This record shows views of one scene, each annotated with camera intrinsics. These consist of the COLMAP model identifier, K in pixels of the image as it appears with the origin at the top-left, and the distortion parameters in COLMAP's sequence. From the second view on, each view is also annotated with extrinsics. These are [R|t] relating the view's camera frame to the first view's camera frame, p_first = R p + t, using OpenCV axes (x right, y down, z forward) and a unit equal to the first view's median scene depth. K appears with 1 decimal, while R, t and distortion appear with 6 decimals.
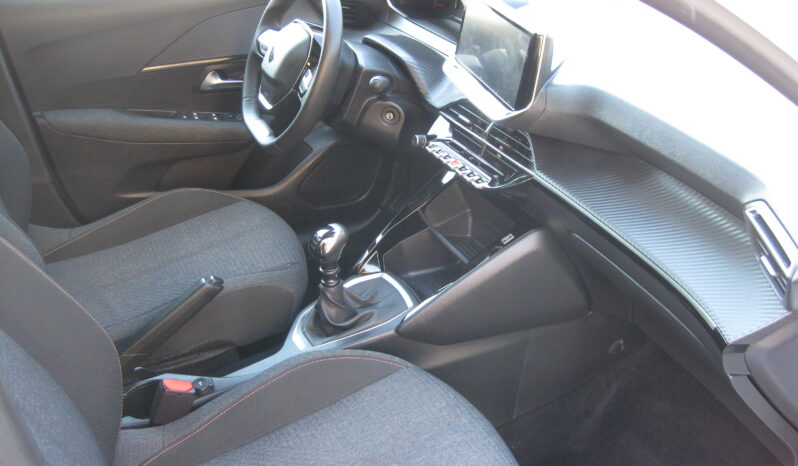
lens RADIAL K [[941.8, 0, 399.0], [0, 941.8, 233.0], [0, 0, 1]] dist [-0.180277, 0.070194]
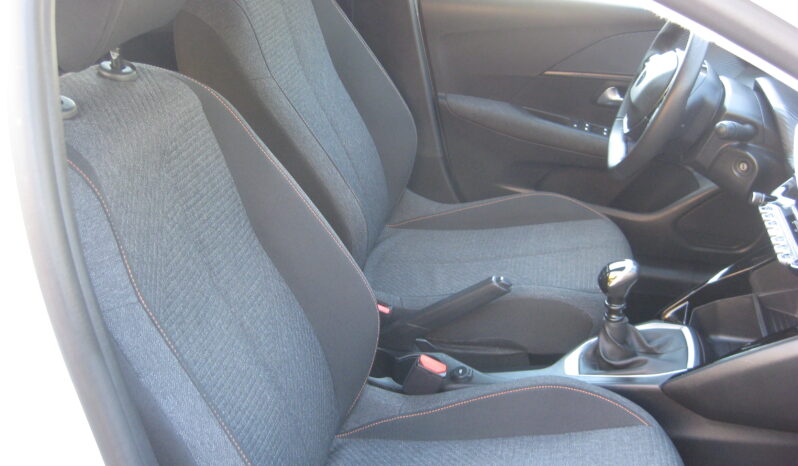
lens RADIAL K [[941.8, 0, 399.0], [0, 941.8, 233.0], [0, 0, 1]] dist [-0.180277, 0.070194]
pose [[0.783717, 0.248632, -0.569183, 0.262098], [-0.251927, 0.964867, 0.074594, -0.044477], [0.567732, 0.084932, 0.818820, 0.072760]]
